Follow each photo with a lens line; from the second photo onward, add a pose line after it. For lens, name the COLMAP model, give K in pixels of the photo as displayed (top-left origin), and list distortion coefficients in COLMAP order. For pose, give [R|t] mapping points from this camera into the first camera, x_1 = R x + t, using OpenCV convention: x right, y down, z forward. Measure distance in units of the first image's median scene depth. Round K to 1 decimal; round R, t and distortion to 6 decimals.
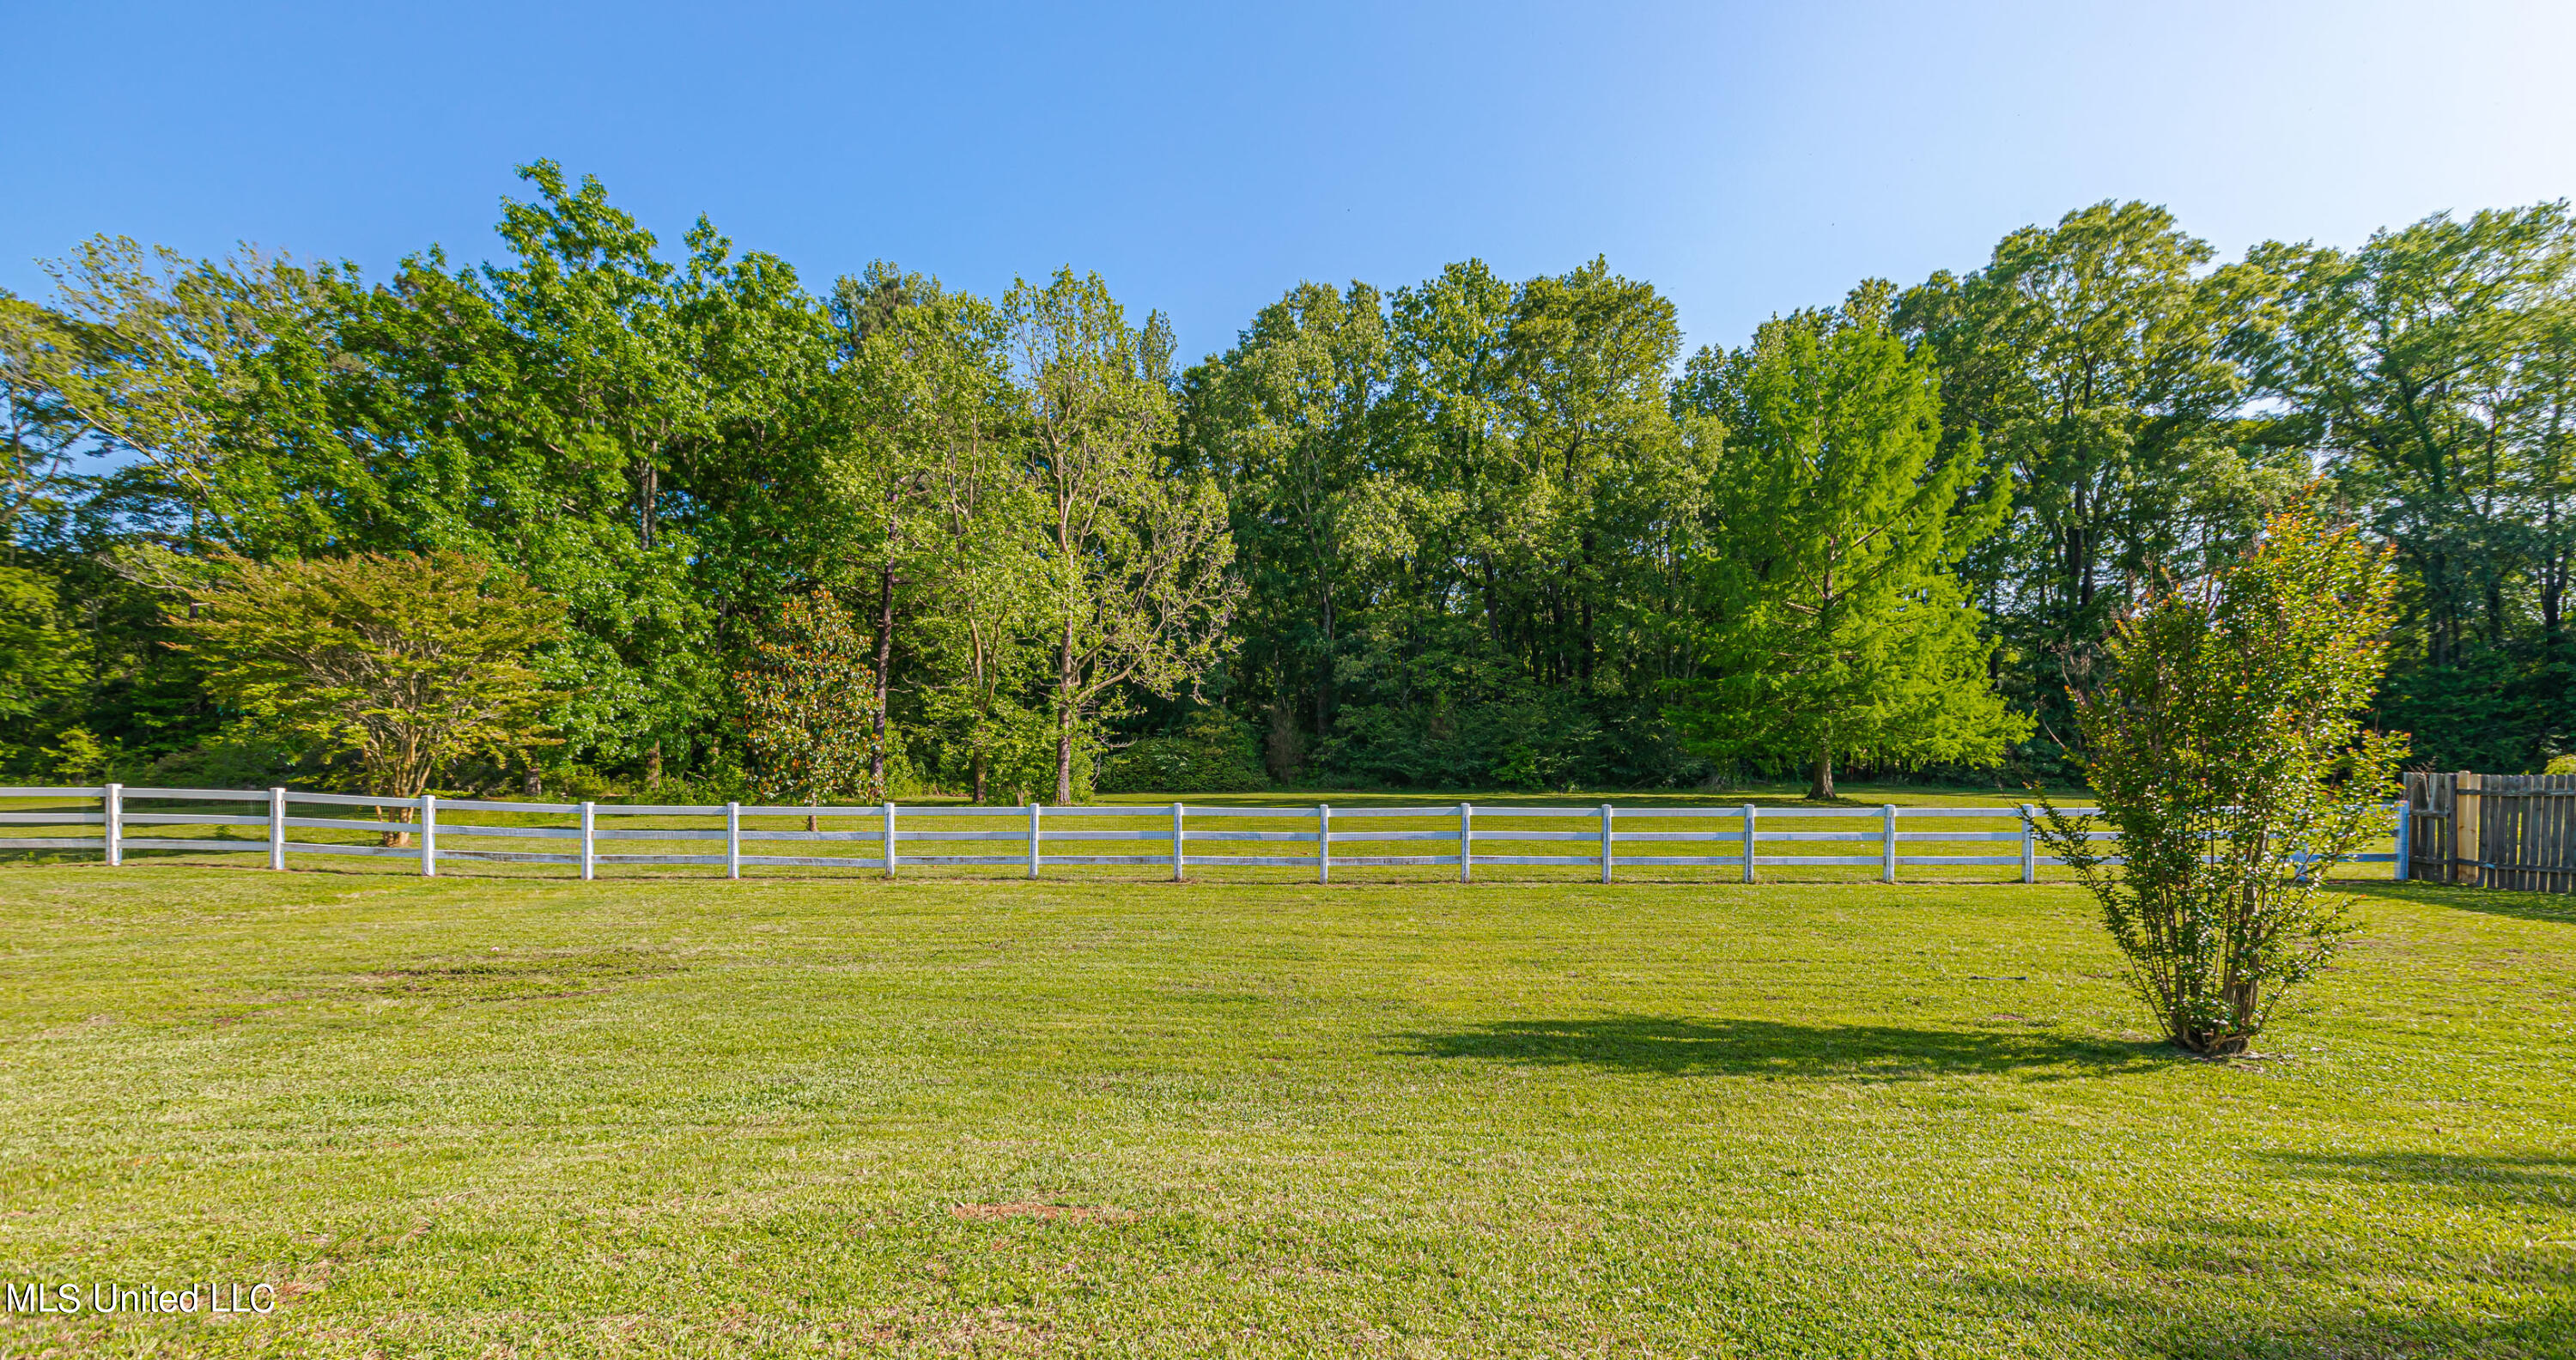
lens RADIAL K [[1117.1, 0, 1303.7], [0, 1117.1, 753.0], [0, 0, 1]] dist [0.023284, -0.000032]
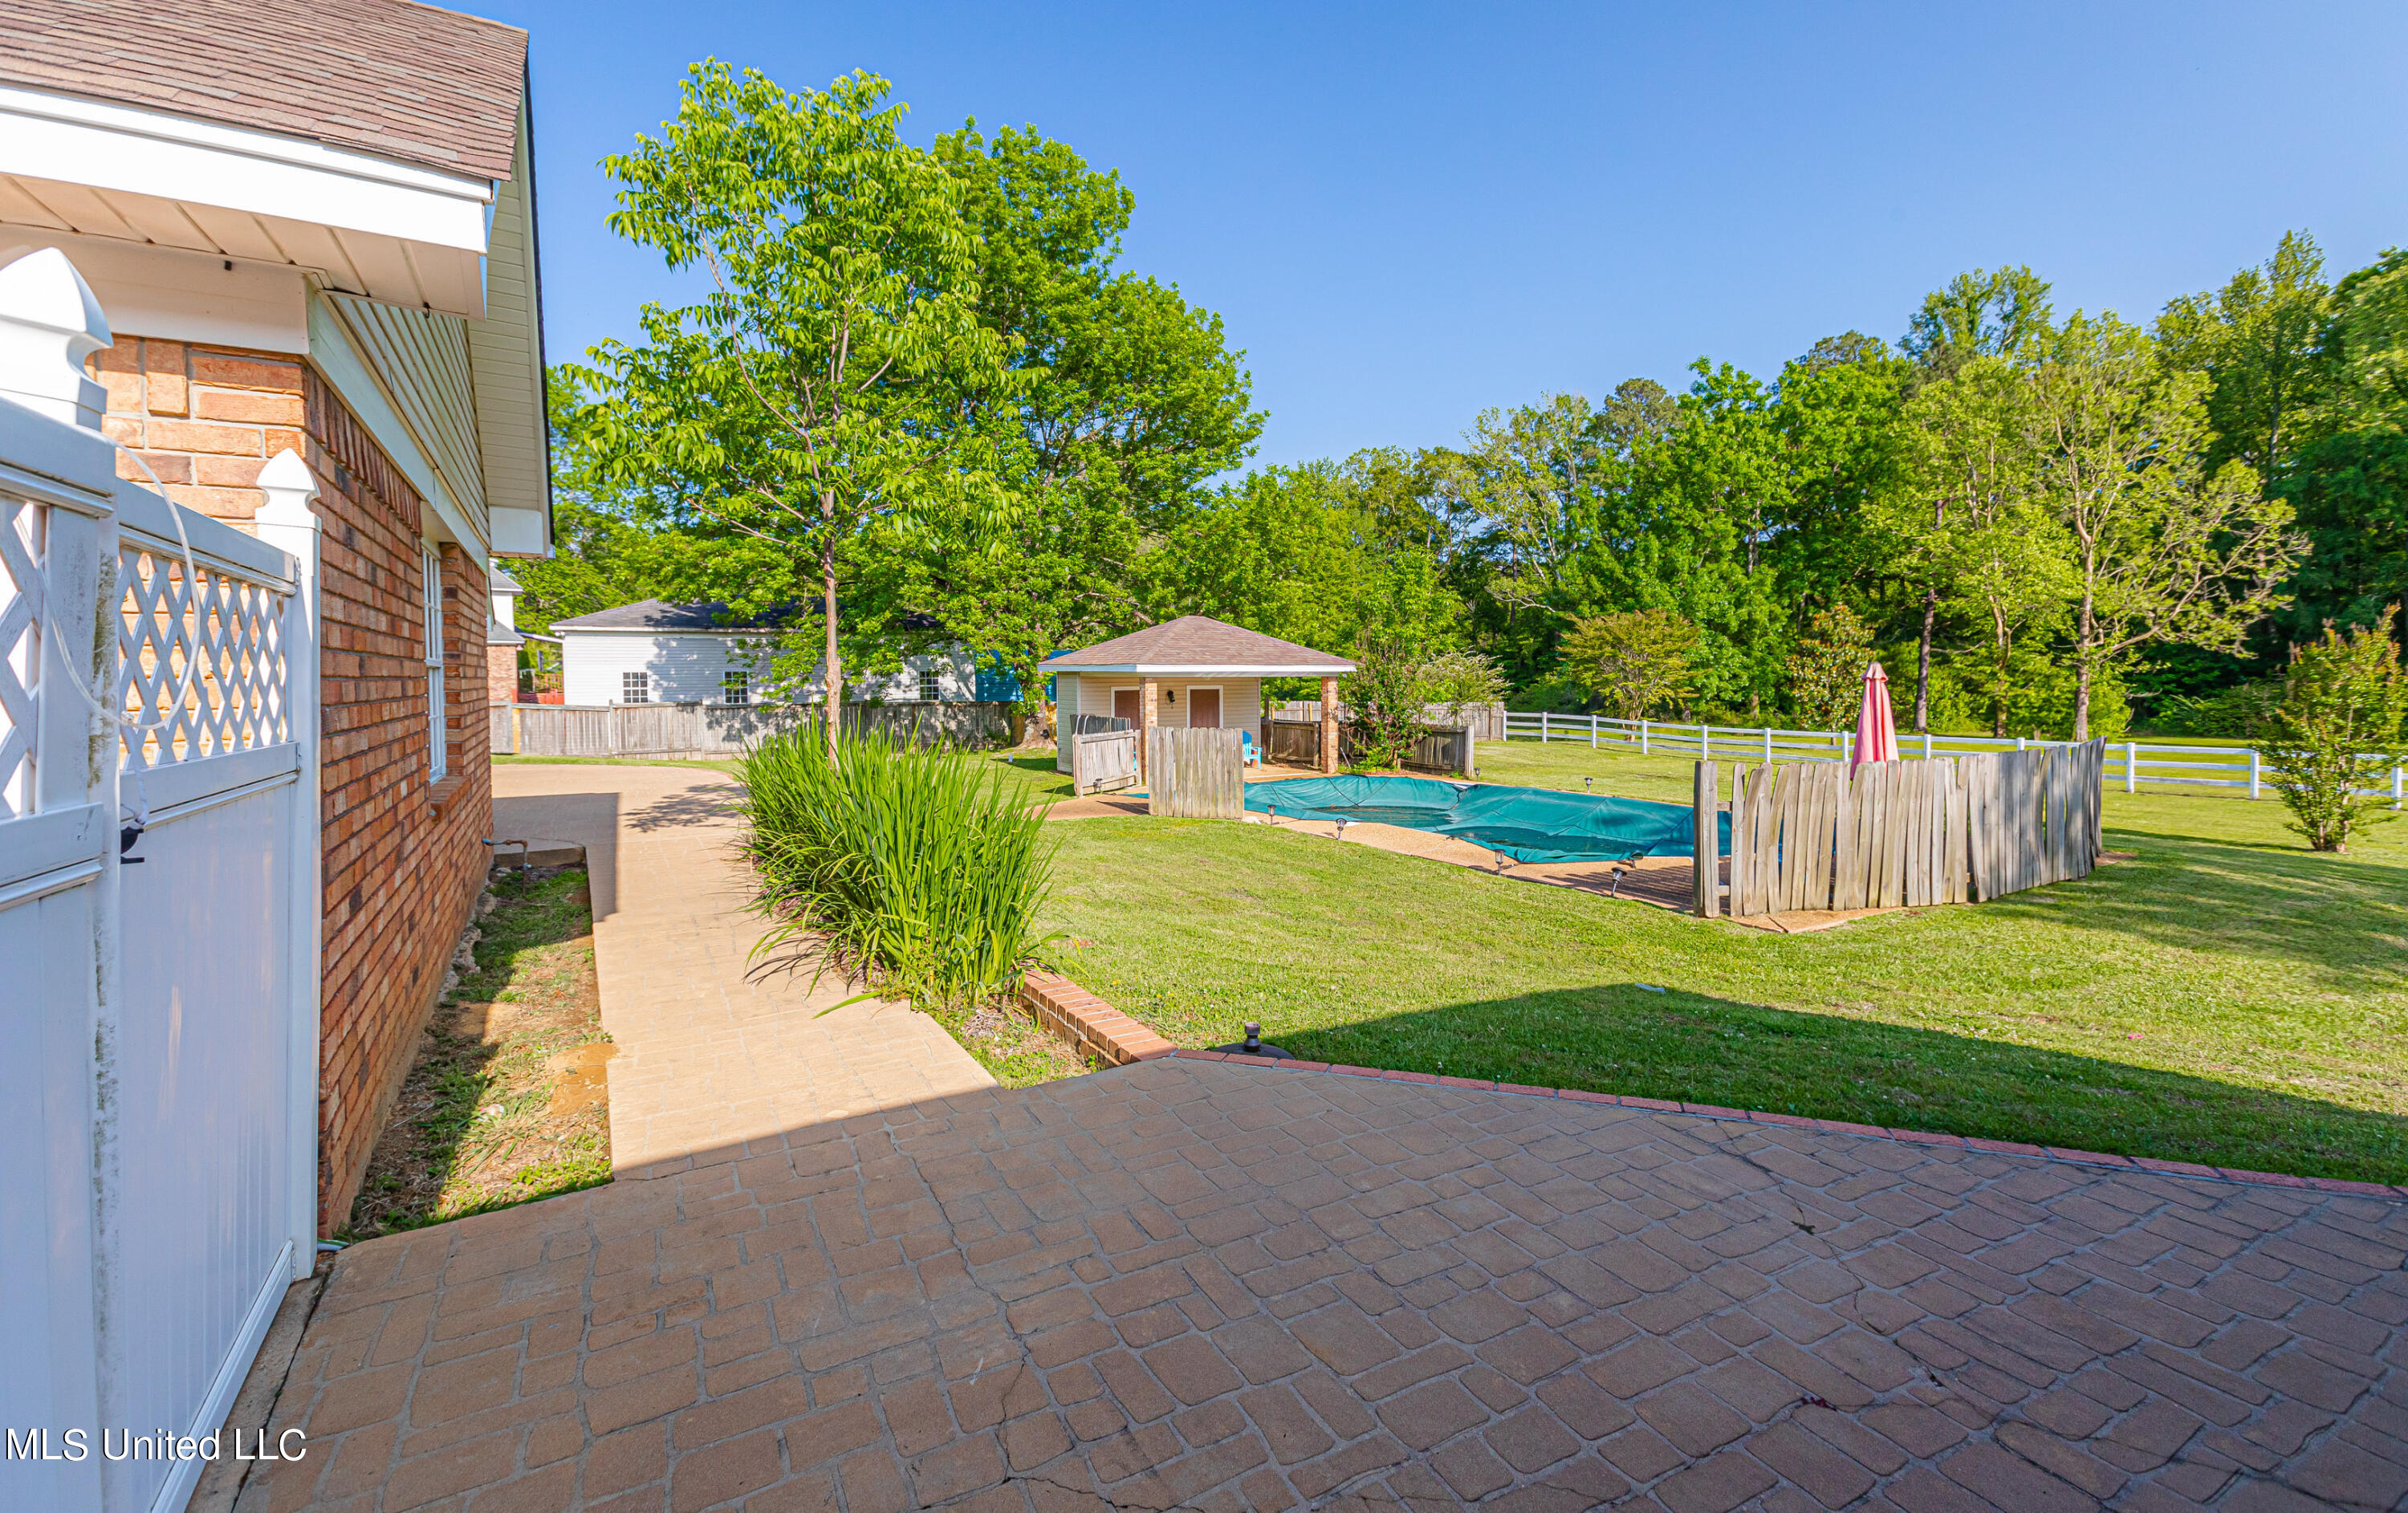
lens RADIAL K [[1067.4, 0, 1216.3], [0, 1067.4, 707.8], [0, 0, 1]] dist [0.024343, -0.000277]
pose [[0.528706, 0.020336, -0.848561, 0.275635], [-0.003434, 0.999756, 0.021820, -0.014557], [0.848798, -0.008622, 0.528647, -0.397548]]
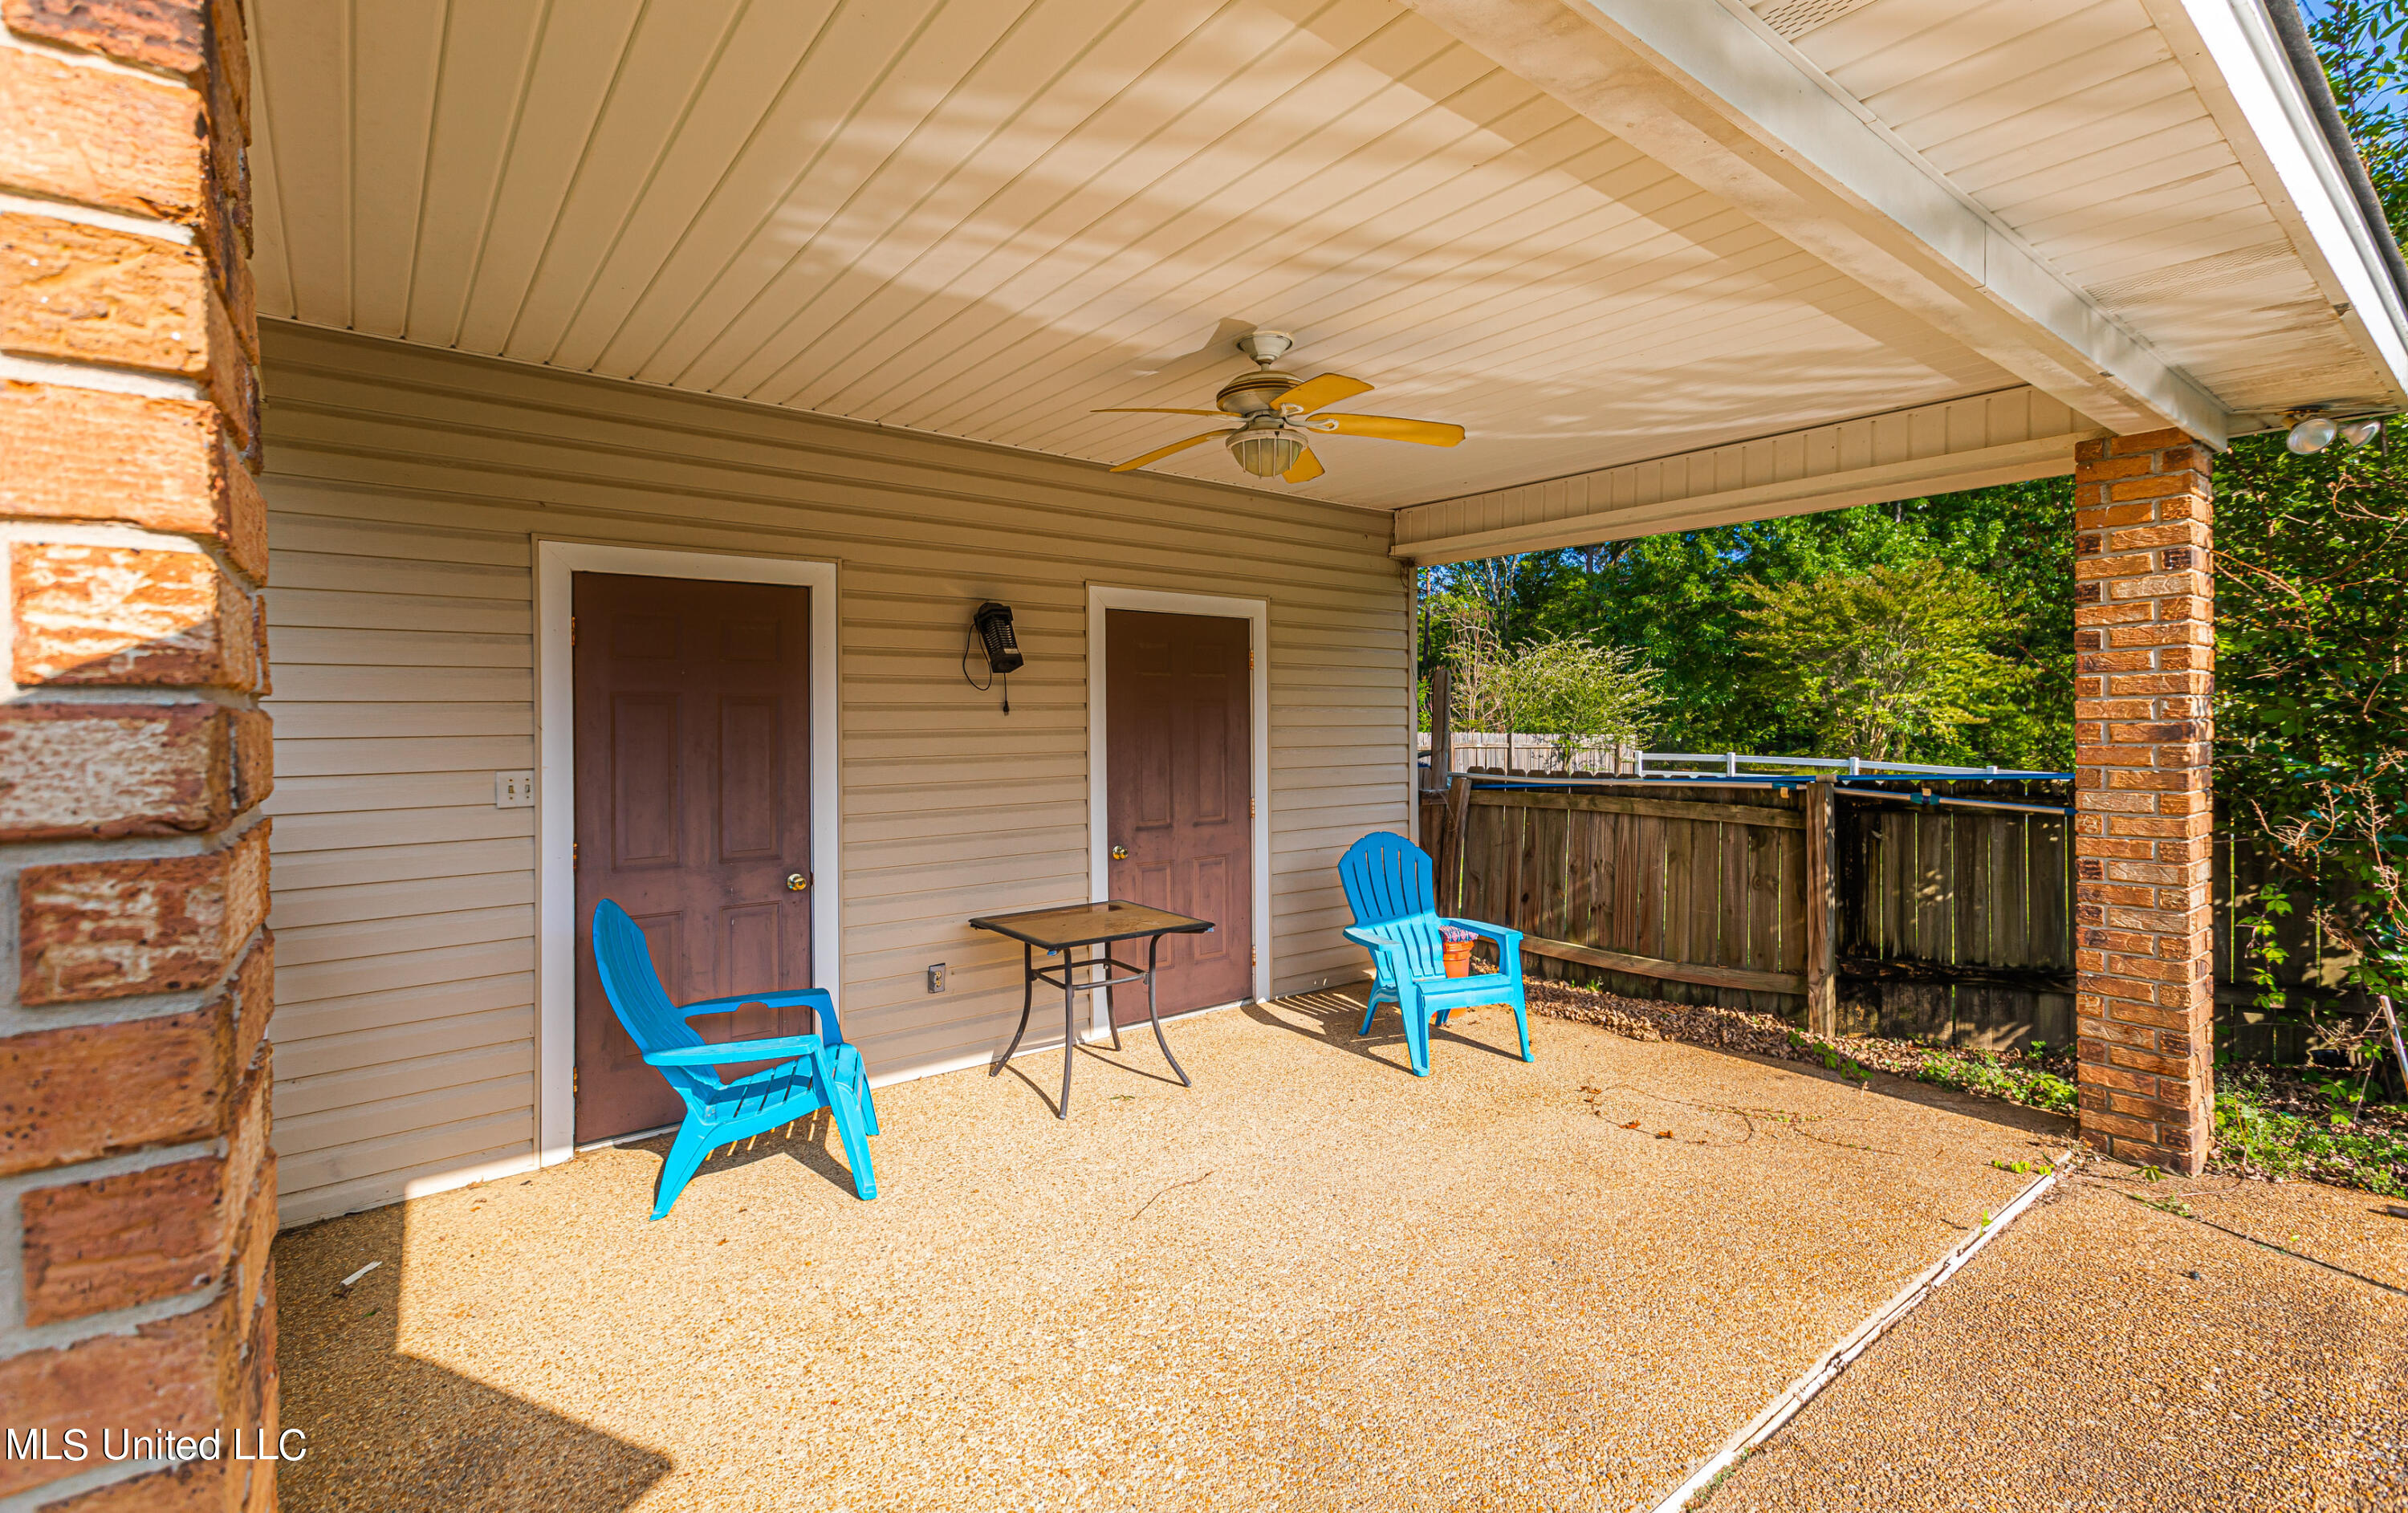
lens RADIAL K [[1067.4, 0, 1216.3], [0, 1067.4, 707.8], [0, 0, 1]] dist [0.024343, -0.000277]
pose [[0.631538, -0.018912, -0.775114, -0.170447], [0.000057, 0.999704, -0.024345, 0.001819], [0.775345, 0.015331, 0.631352, -0.141113]]
